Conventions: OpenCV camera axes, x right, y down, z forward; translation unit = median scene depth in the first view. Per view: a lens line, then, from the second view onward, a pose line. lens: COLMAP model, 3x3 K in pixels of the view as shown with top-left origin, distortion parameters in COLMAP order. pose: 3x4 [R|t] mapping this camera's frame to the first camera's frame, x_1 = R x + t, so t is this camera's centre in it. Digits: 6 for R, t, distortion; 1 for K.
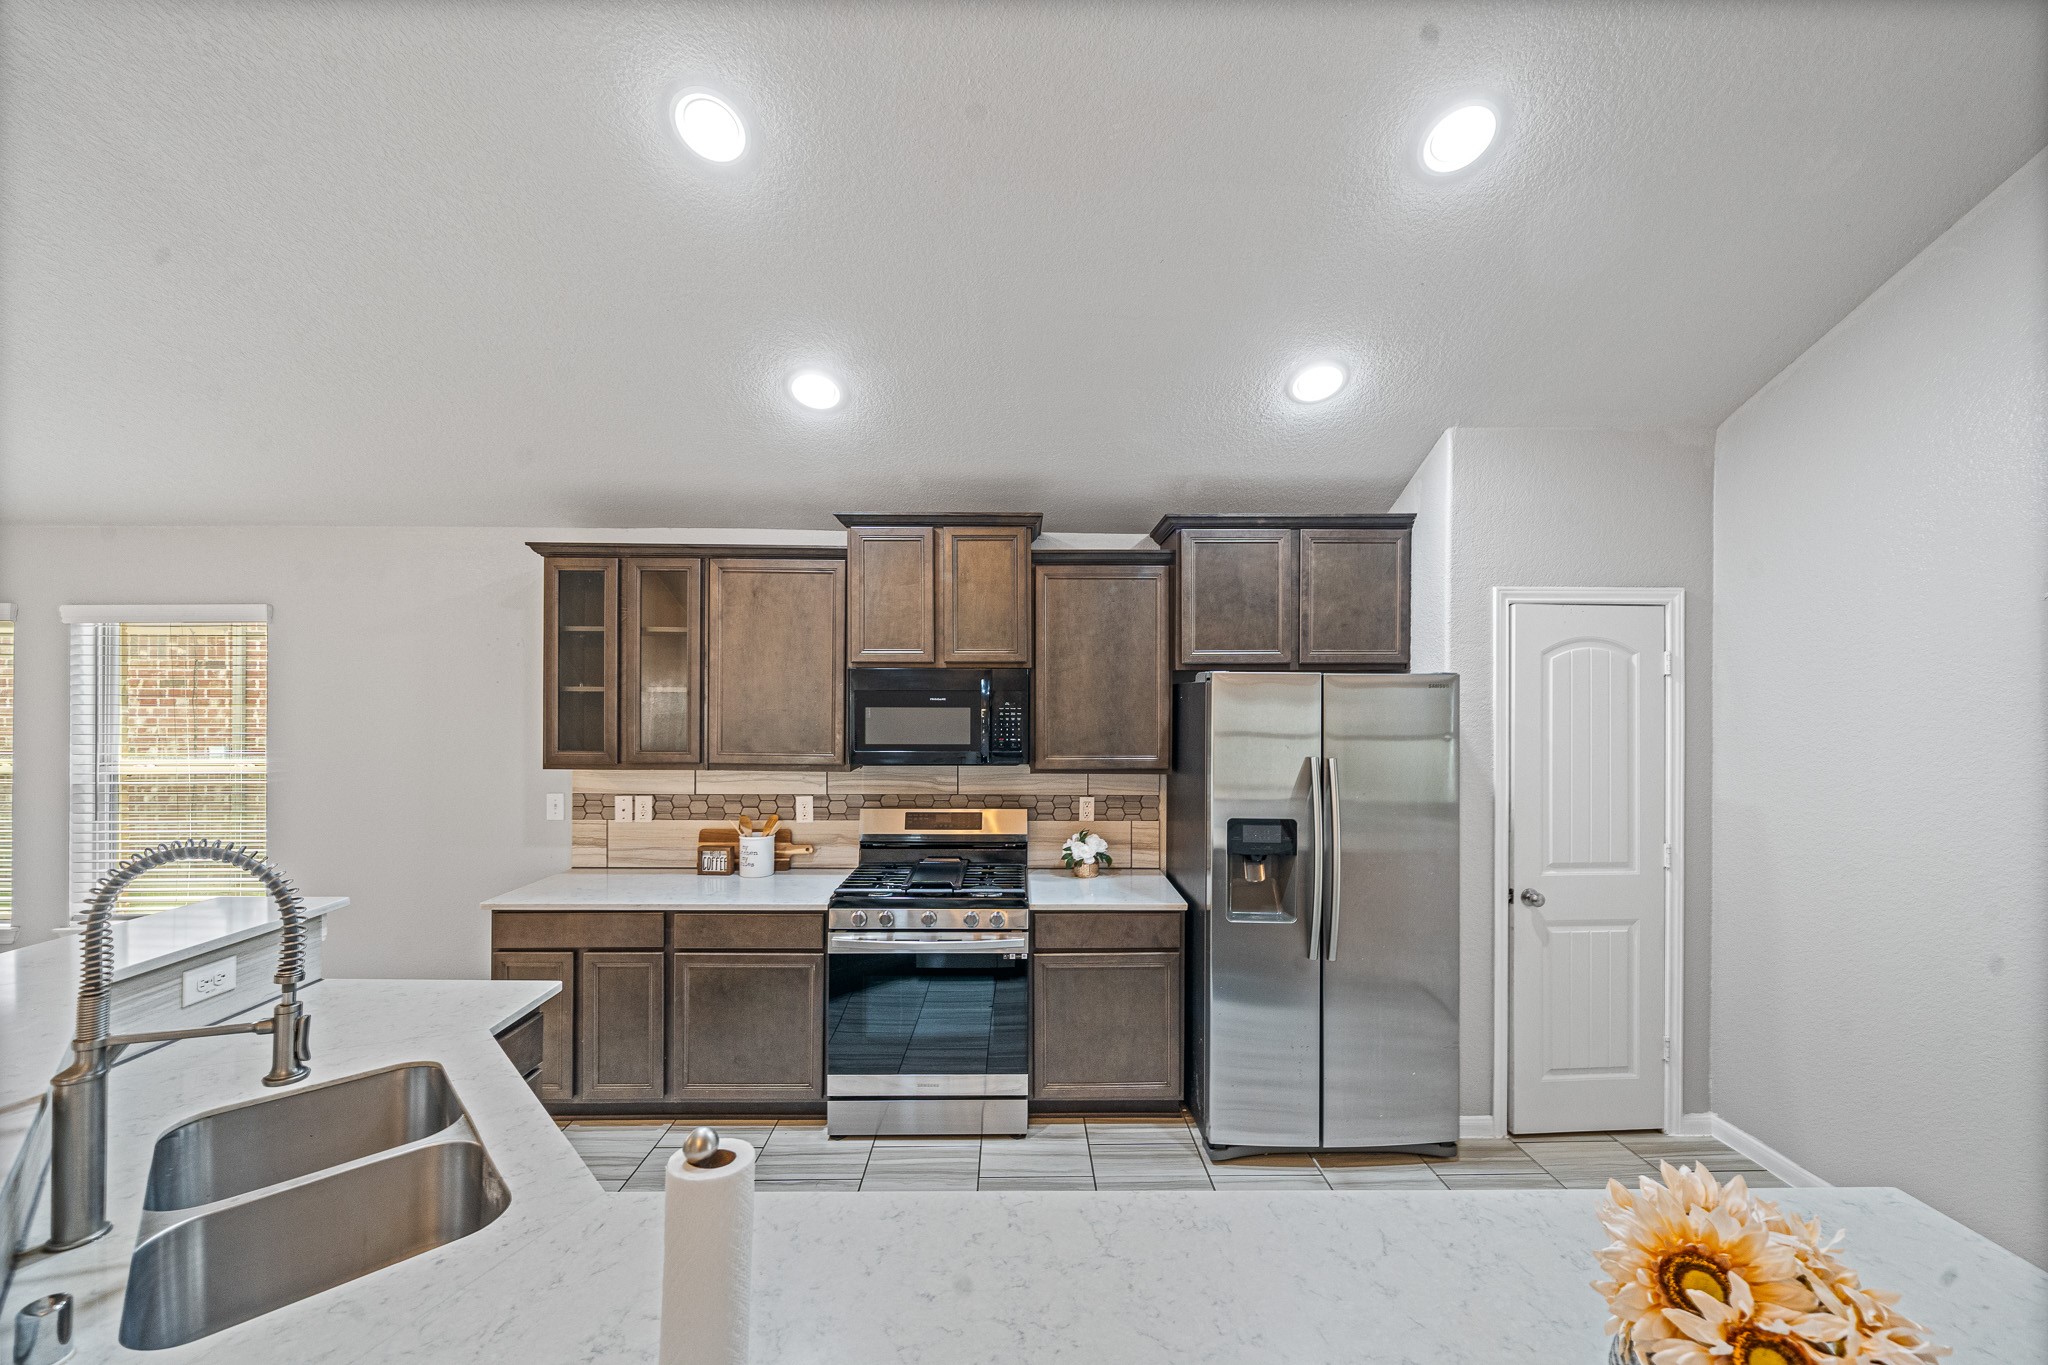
lens RADIAL K [[807.3, 0, 1032.9], [0, 807.3, 694.7], [0, 0, 1]] dist [-0.002261, -0.000211]
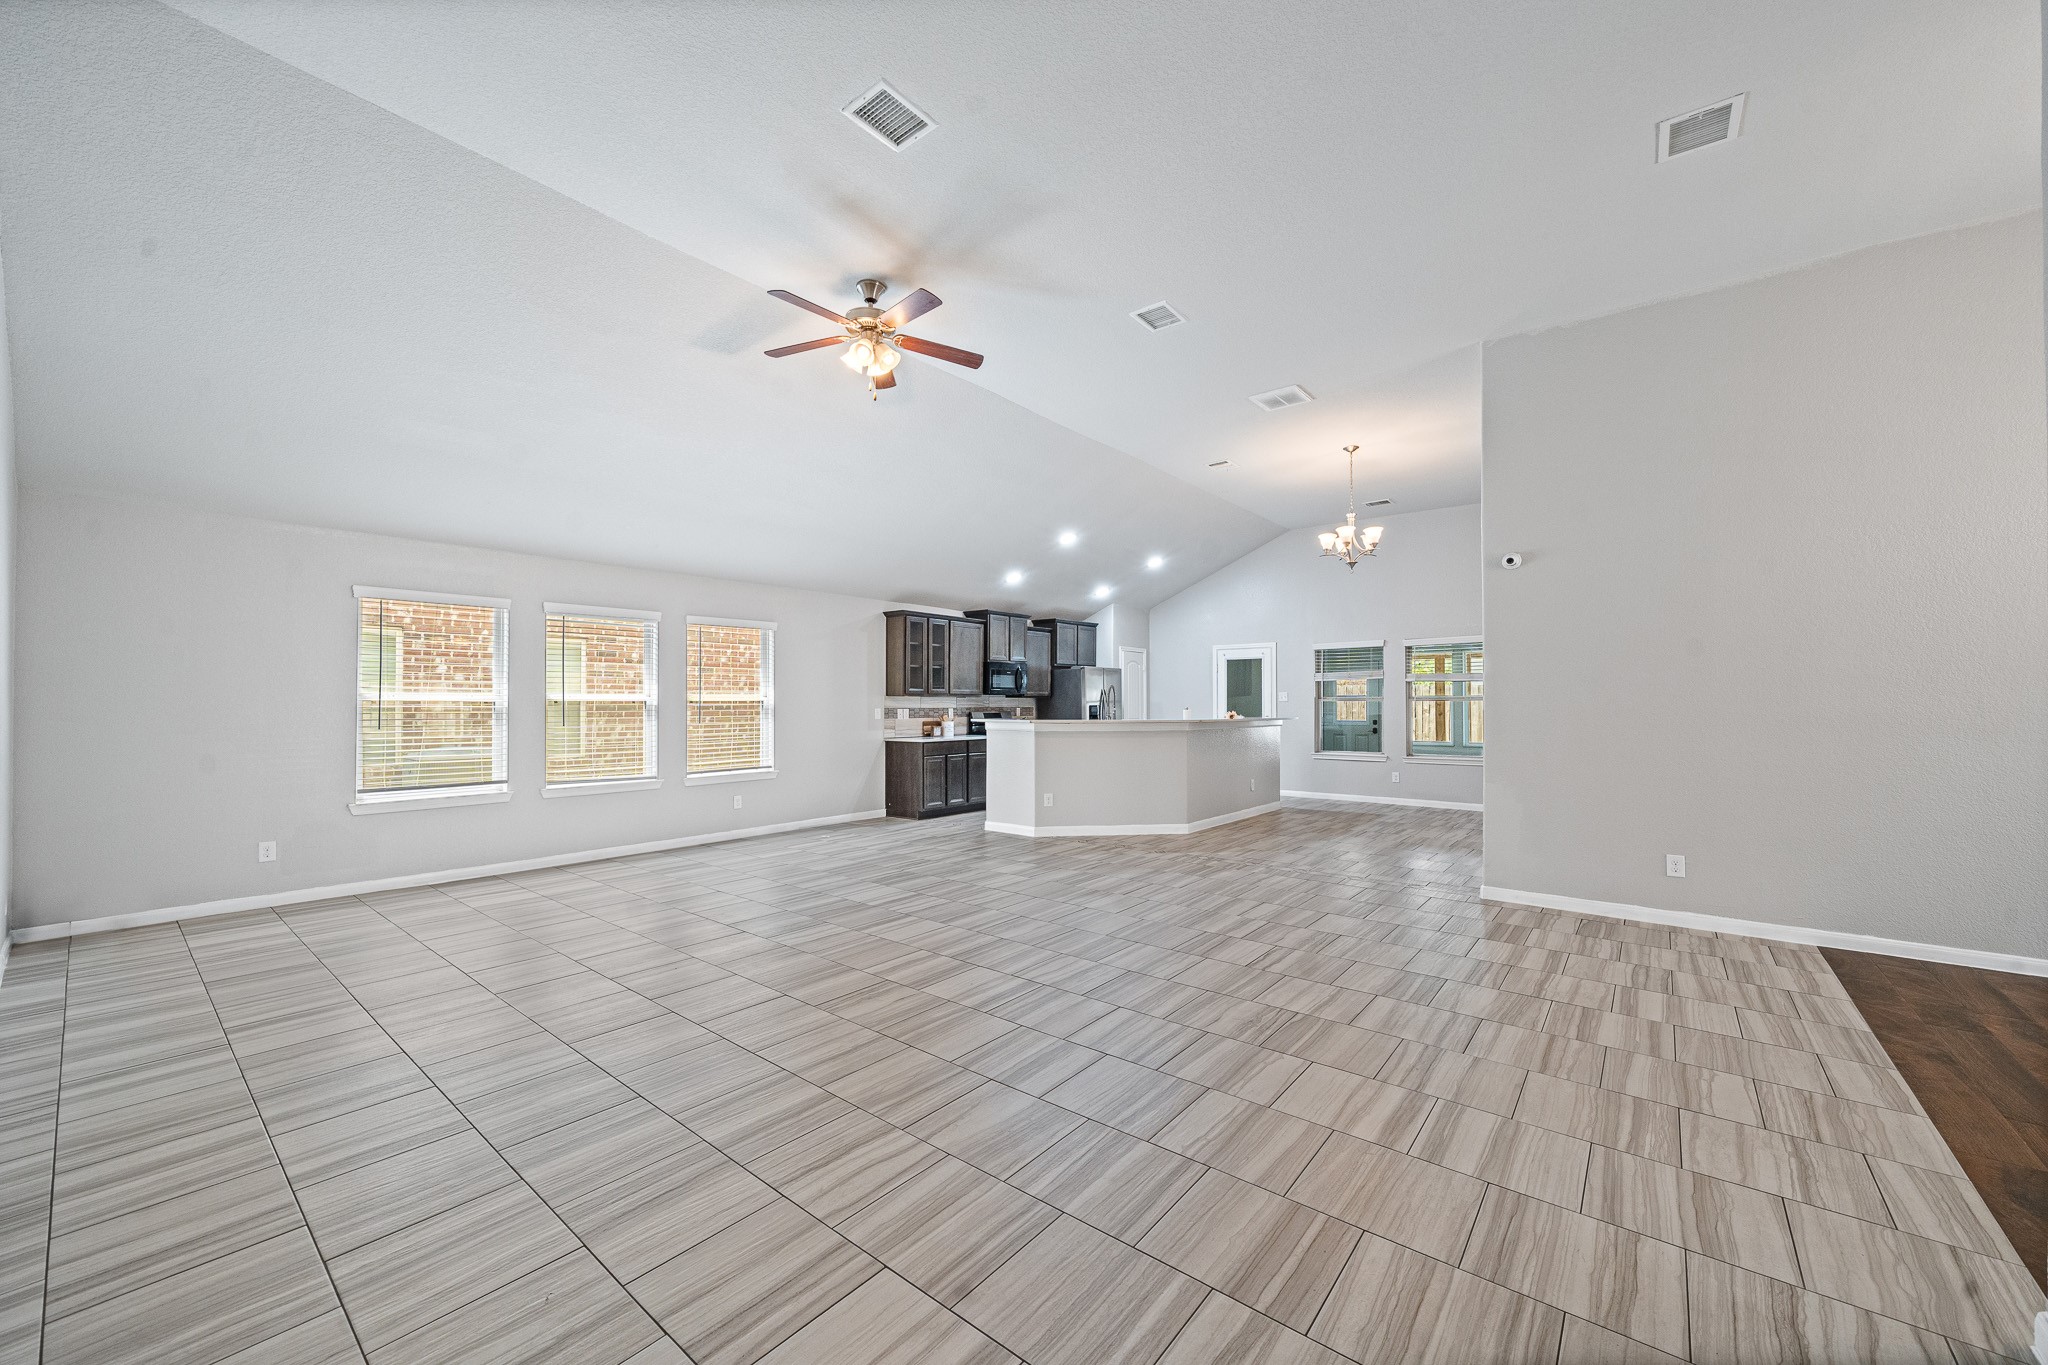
lens RADIAL K [[775.4, 0, 1029.5], [0, 775.4, 695.3], [0, 0, 1]] dist [-0.002603, -0.000075]
pose [[0.647409, 0.002834, 0.762138, -2.289823], [0.002922, 0.999977, -0.006201, 0.108068], [-0.762137, 0.006242, 0.647385, -0.962391]]
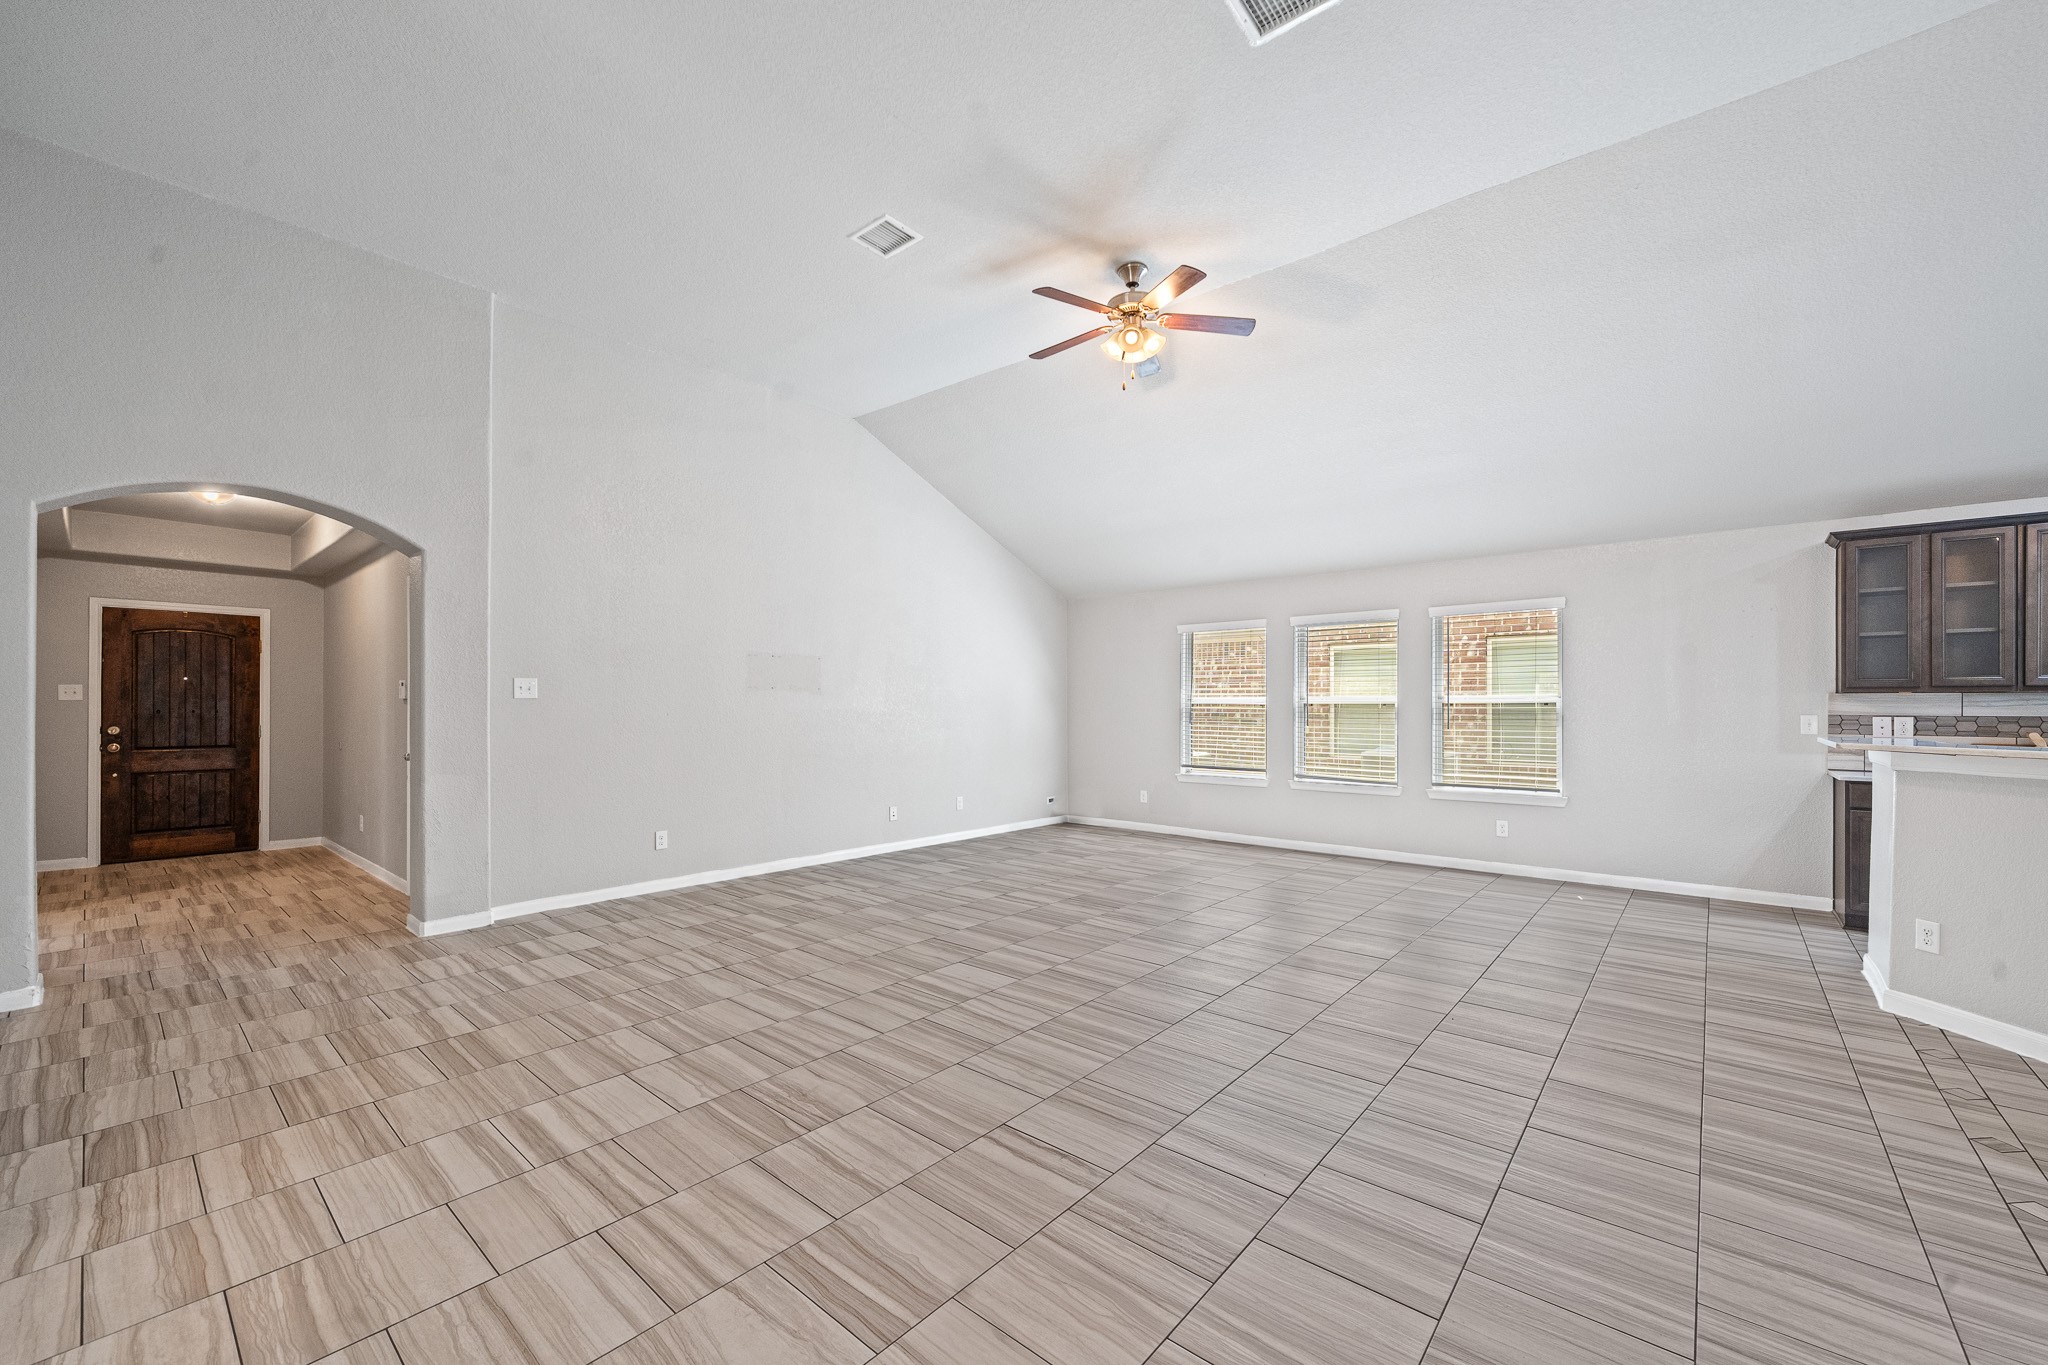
lens RADIAL K [[806.8, 0, 1029.9], [0, 806.8, 705.9], [0, 0, 1]] dist [-0.001909, -0.000177]
pose [[0.746502, -0.004050, -0.665371, -0.734961], [0.002032, 0.999991, -0.003807, 0.119734], [0.665380, 0.001490, 0.746504, -0.999027]]
